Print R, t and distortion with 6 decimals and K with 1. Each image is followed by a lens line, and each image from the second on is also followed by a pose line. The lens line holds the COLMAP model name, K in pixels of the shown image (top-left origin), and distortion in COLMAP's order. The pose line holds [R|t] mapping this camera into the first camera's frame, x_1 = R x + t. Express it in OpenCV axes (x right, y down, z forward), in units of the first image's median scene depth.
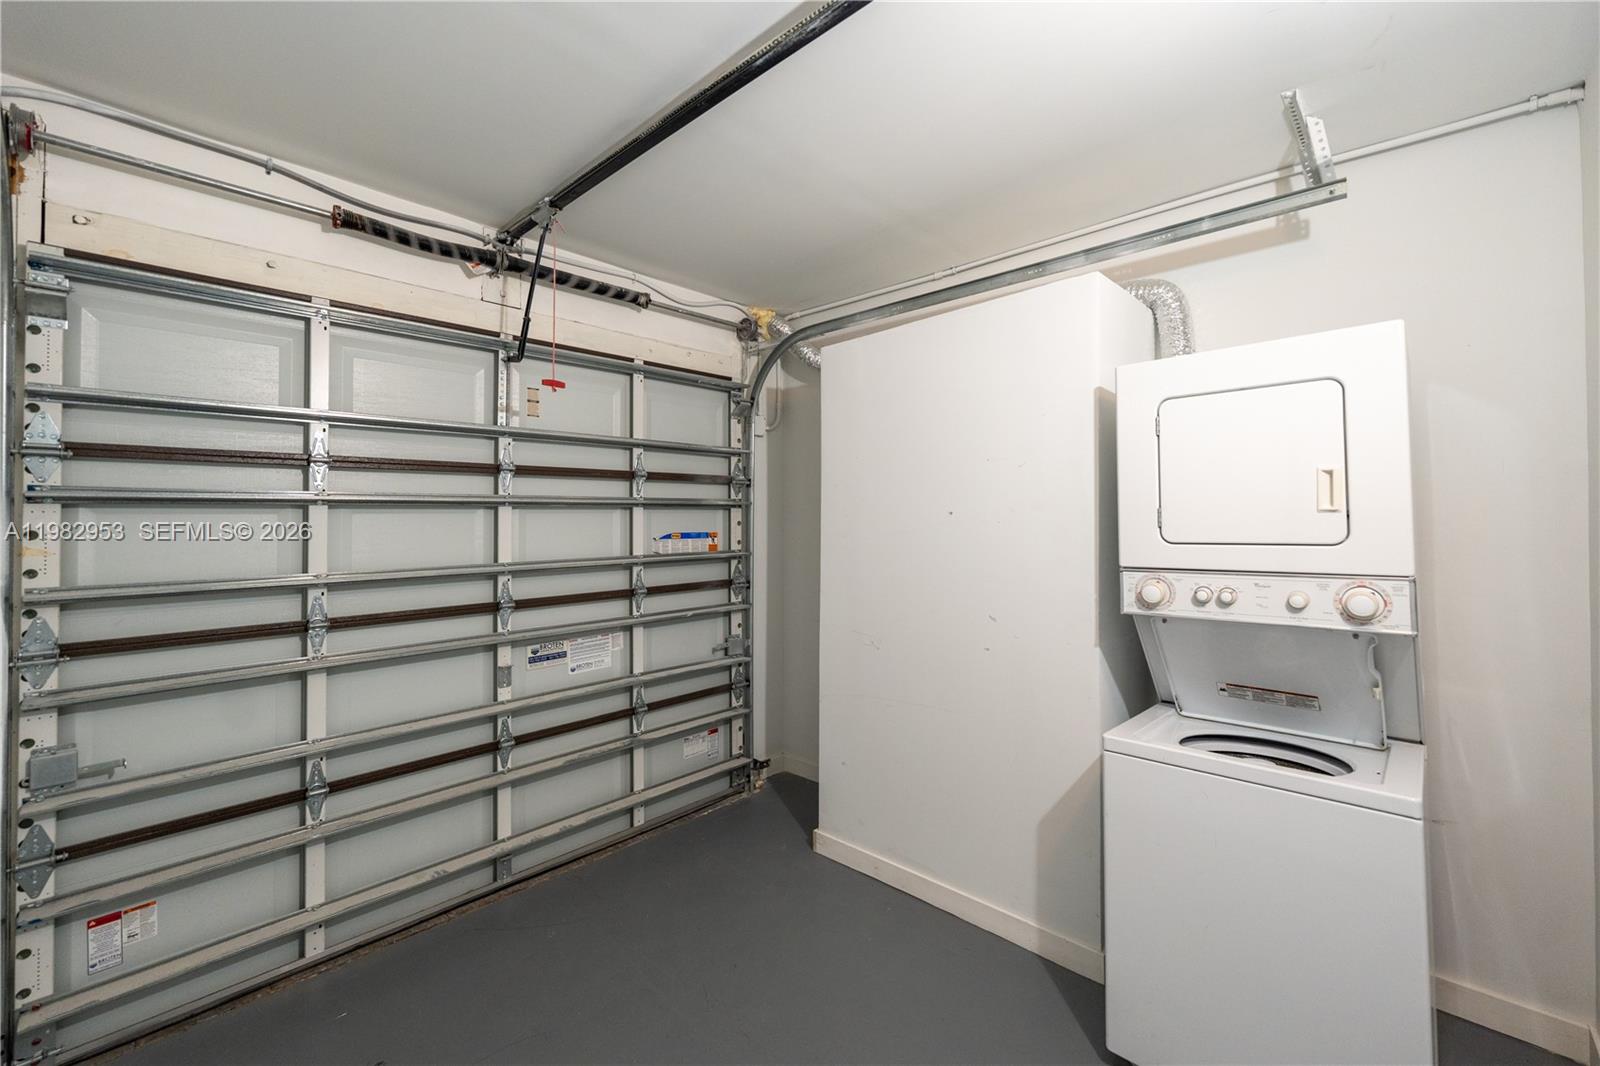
lens RADIAL K [[661.6, 0, 797.3], [0, 661.6, 508.2], [0, 0, 1]] dist [0.001088, 0.000066]
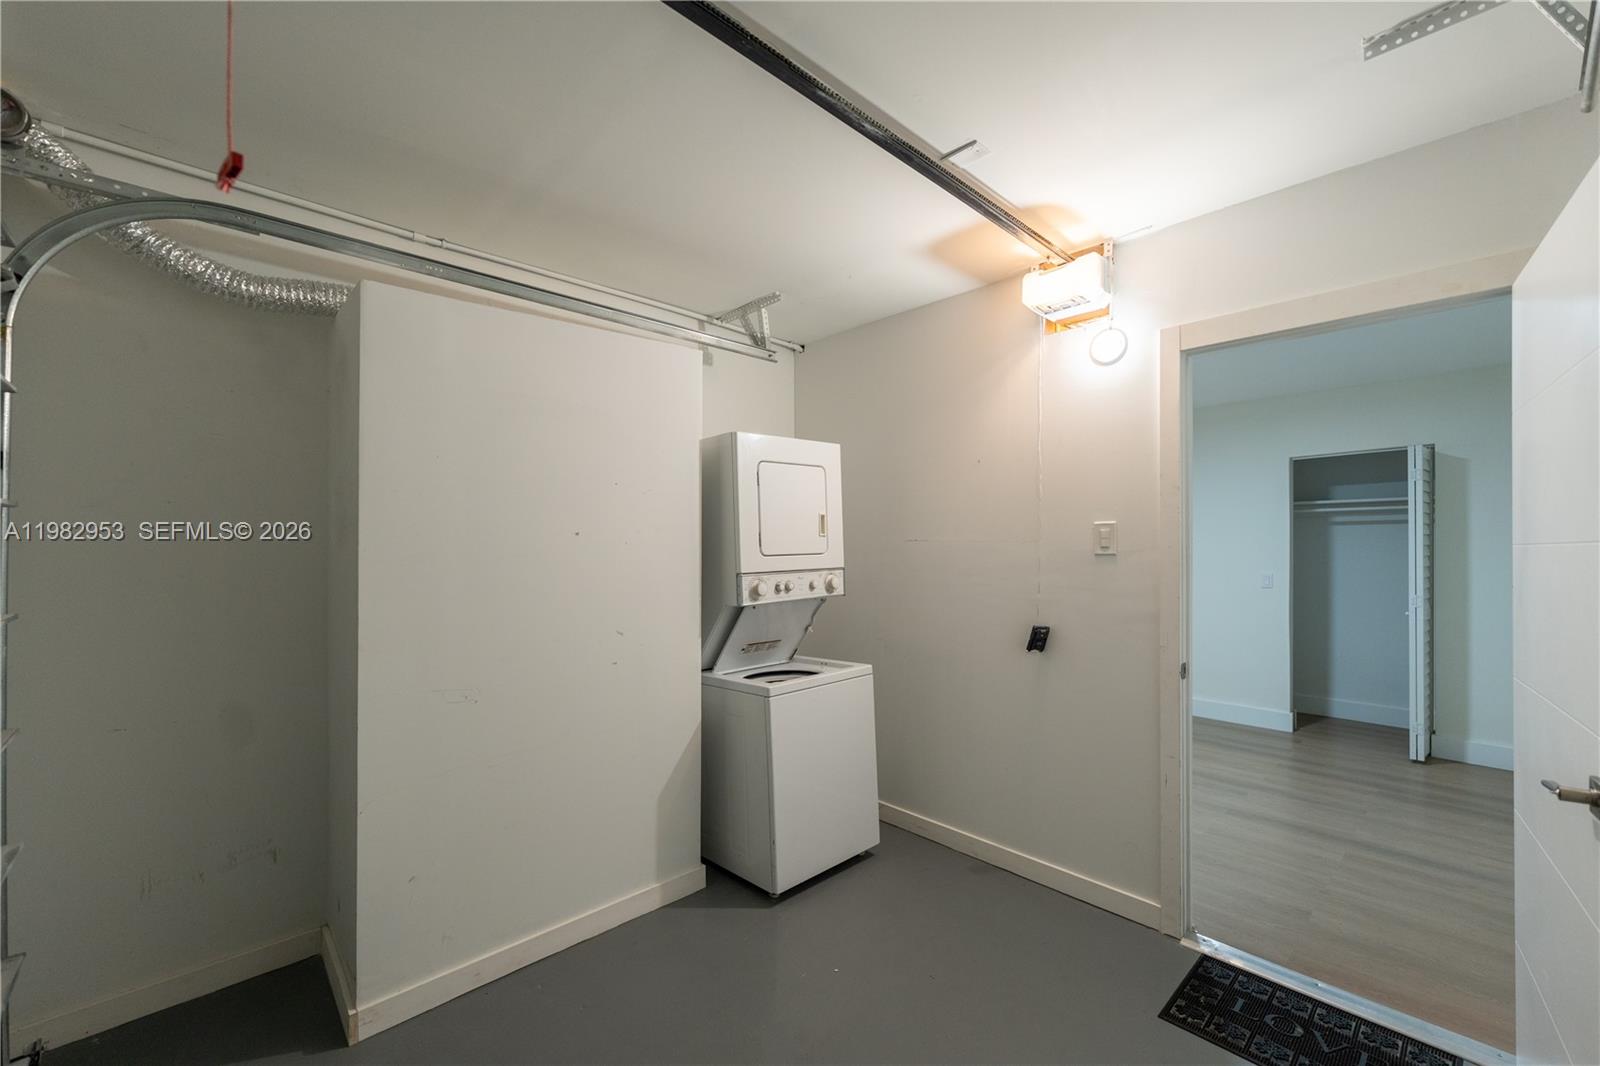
lens RADIAL K [[642.6, 0, 795.2], [0, 642.6, 544.3], [0, 0, 1]] dist [-0.000030, -0.000150]
pose [[0.062300, 0.005978, 0.998040, -0.908411], [-0.013412, 0.999897, -0.005152, 0.034901], [-0.997967, -0.013065, 0.062373, 0.825104]]
